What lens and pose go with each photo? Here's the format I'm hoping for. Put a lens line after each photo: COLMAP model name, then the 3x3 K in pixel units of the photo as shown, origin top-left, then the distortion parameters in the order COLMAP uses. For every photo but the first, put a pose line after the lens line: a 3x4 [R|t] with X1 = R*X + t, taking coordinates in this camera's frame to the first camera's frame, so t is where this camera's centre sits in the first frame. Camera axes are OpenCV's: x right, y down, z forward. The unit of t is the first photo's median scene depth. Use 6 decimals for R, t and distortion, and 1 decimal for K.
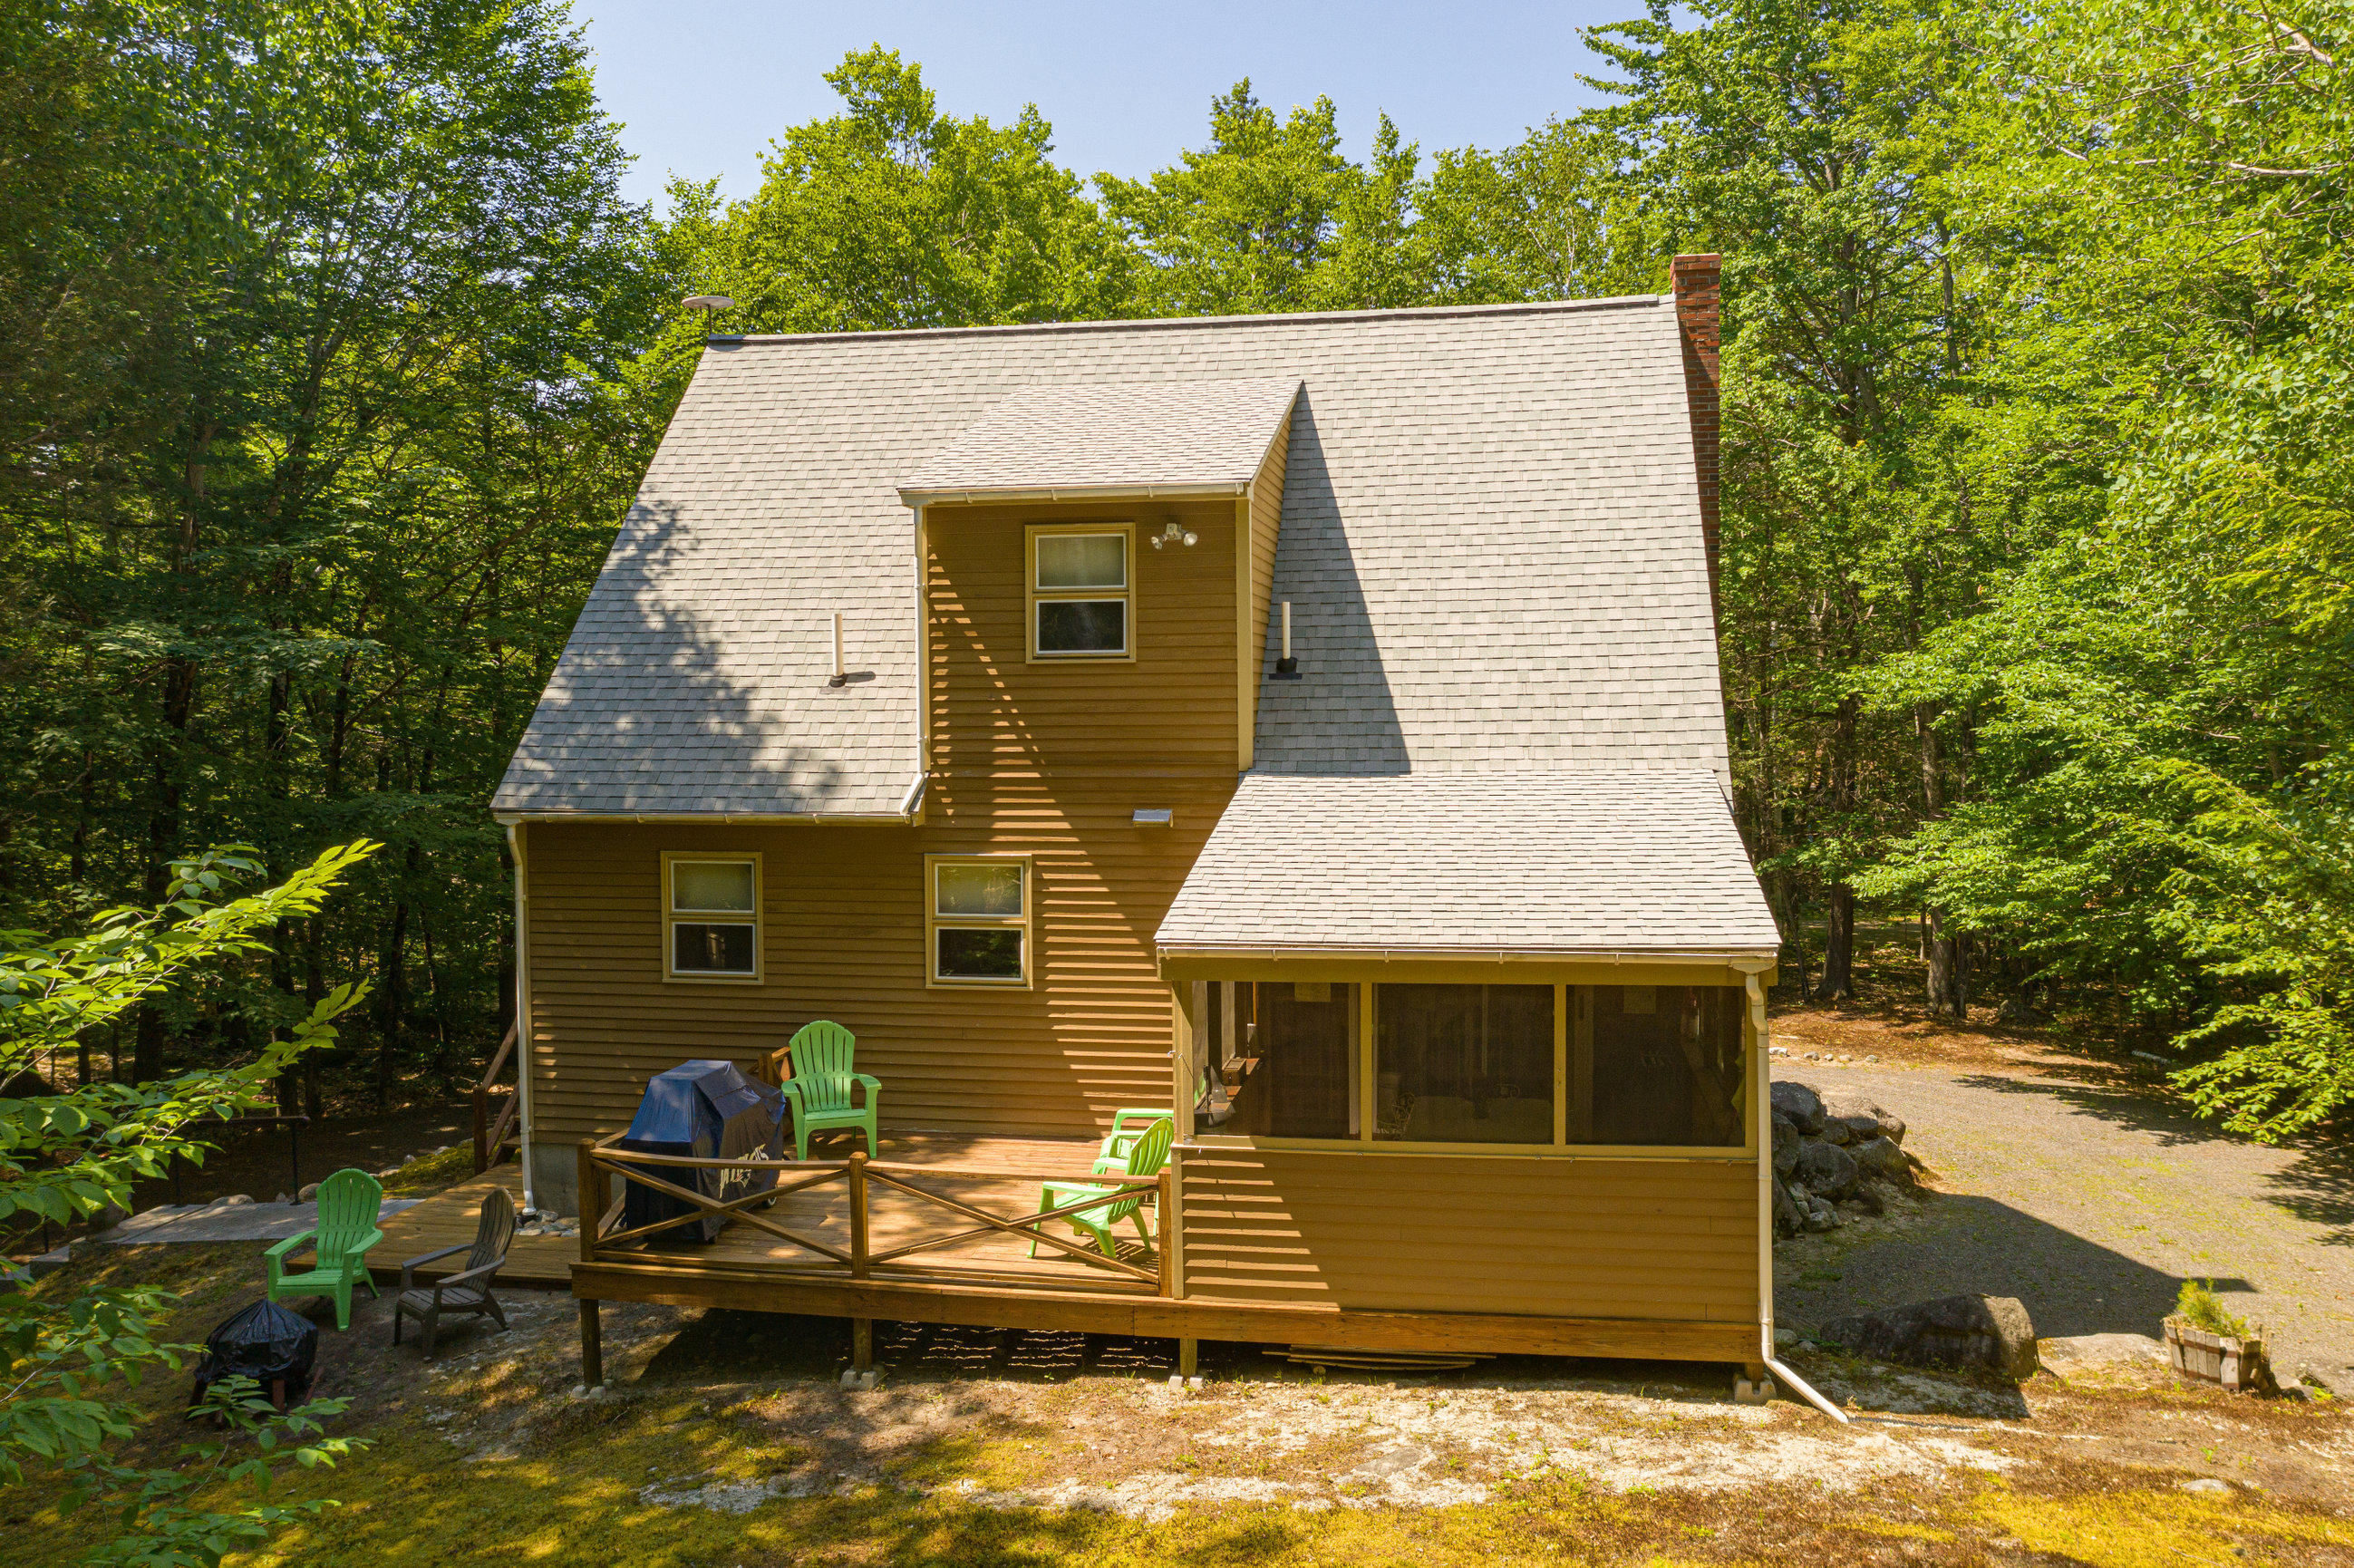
lens RADIAL K [[1857.3, 0, 1180.8], [0, 1857.3, 772.7], [0, 0, 1]] dist [-0.035976, -0.001876]
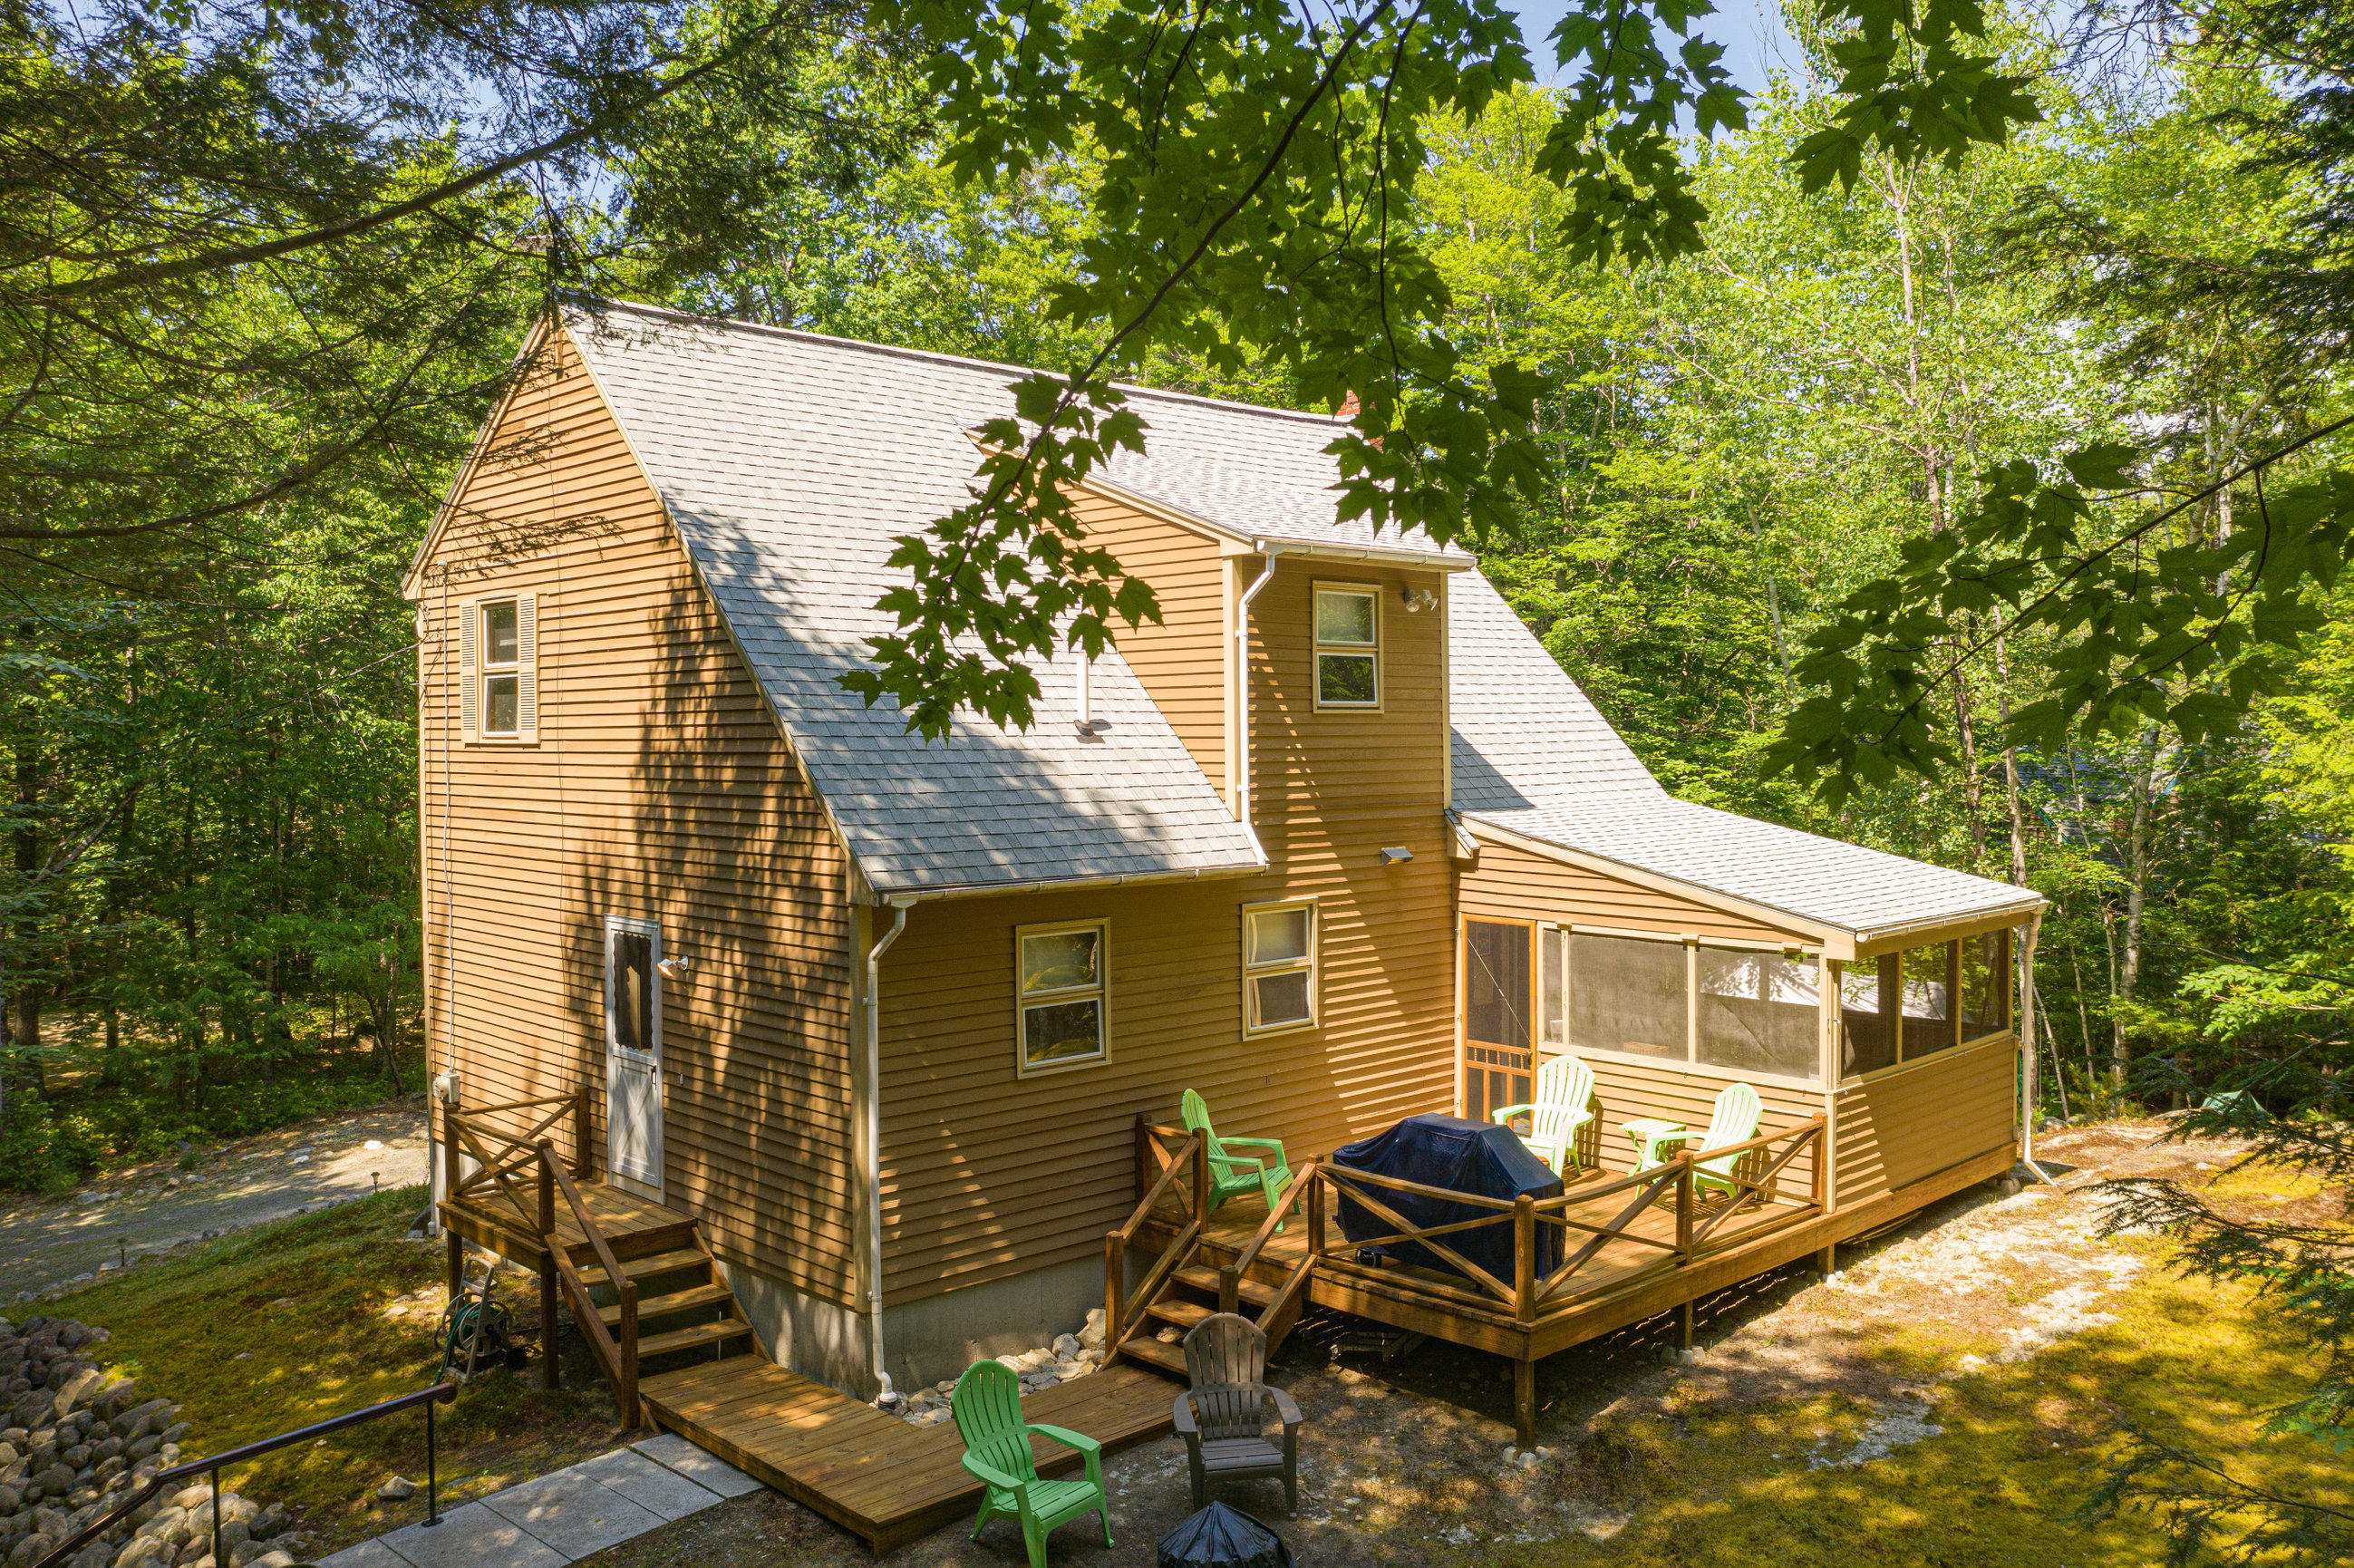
lens RADIAL K [[1857.3, 0, 1181.4], [0, 1857.3, 792.1], [0, 0, 1]] dist [-0.035976, -0.001876]
pose [[0.598381, -0.025079, 0.800819, -0.962581], [0.035360, 0.999363, 0.004875, -0.022286], [-0.800431, 0.025400, 0.598887, 0.438954]]
